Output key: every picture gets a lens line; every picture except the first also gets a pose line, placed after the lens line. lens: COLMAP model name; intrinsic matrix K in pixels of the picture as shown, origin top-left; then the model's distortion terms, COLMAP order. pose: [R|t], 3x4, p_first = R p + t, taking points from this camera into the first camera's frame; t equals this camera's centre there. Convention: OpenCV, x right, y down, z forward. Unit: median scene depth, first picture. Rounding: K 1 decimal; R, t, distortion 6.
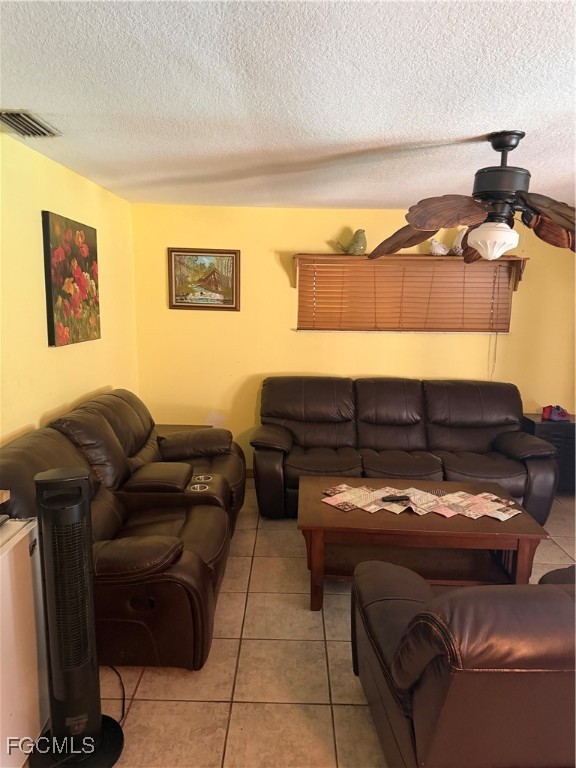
lens RADIAL K [[534.6, 0, 288.0], [0, 534.6, 384.0], [0, 0, 1]] dist [0.173079, -0.312605]
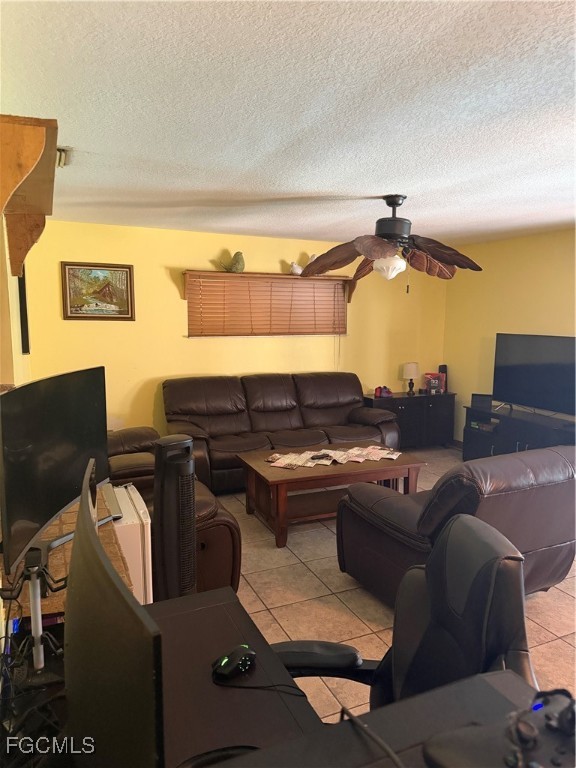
lens RADIAL K [[534.6, 0, 288.0], [0, 534.6, 384.0], [0, 0, 1]] dist [0.173079, -0.312605]
pose [[0.905587, -0.068658, 0.418566, -0.281978], [0.080362, 0.996712, -0.010376, 0.027933], [-0.416478, 0.043033, 0.908127, -0.117665]]
